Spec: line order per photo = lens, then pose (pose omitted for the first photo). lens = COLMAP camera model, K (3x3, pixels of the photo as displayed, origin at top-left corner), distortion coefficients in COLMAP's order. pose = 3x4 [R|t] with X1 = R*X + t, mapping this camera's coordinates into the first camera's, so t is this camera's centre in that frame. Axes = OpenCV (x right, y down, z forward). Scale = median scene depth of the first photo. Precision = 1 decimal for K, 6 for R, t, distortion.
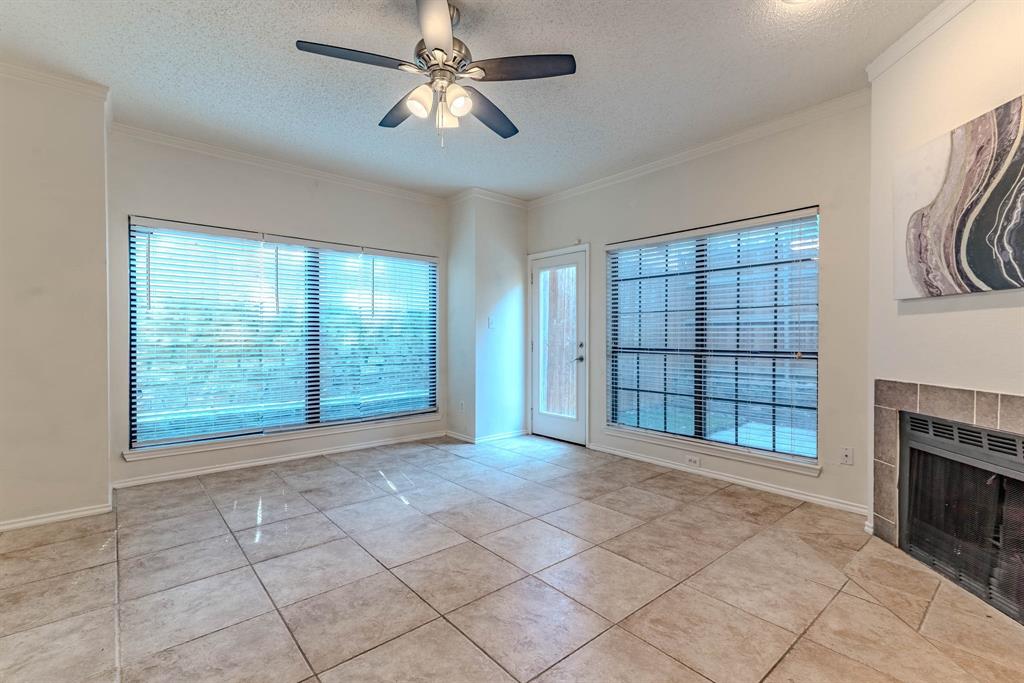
lens RADIAL K [[466.2, 0, 516.7], [0, 466.2, 341.7], [0, 0, 1]] dist [0.011056, 0.000276]
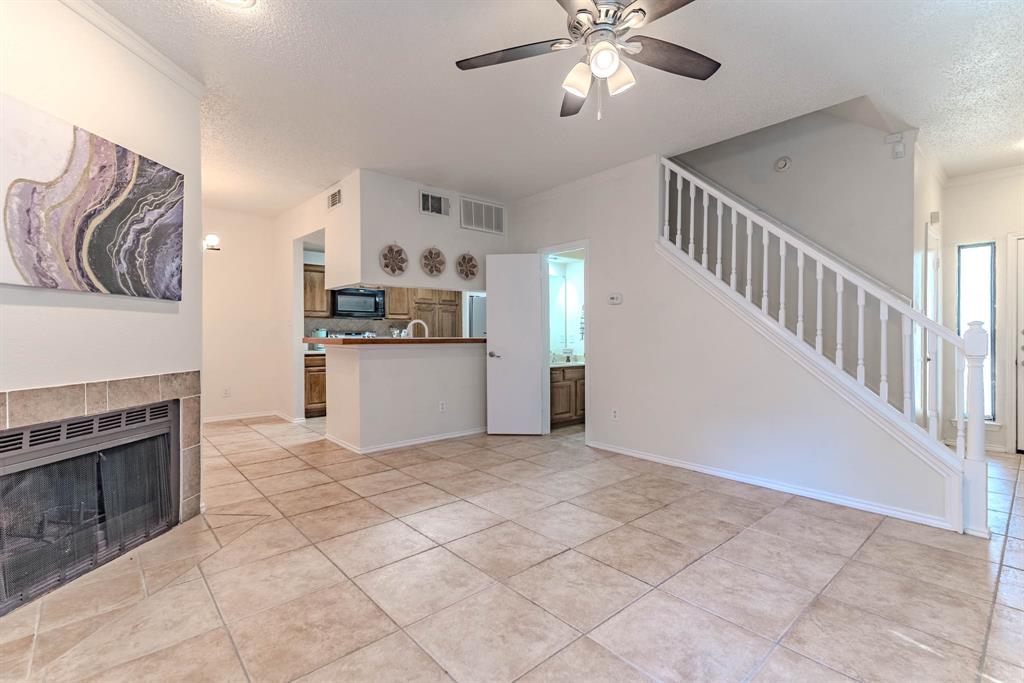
lens RADIAL K [[466.2, 0, 516.2], [0, 466.2, 338.1], [0, 0, 1]] dist [0.011056, 0.000276]
pose [[-0.999832, 0.000971, -0.018330, 0.012797], [0.000624, 0.999821, 0.018909, -0.018228], [0.018345, 0.018894, -0.999653, 2.039732]]
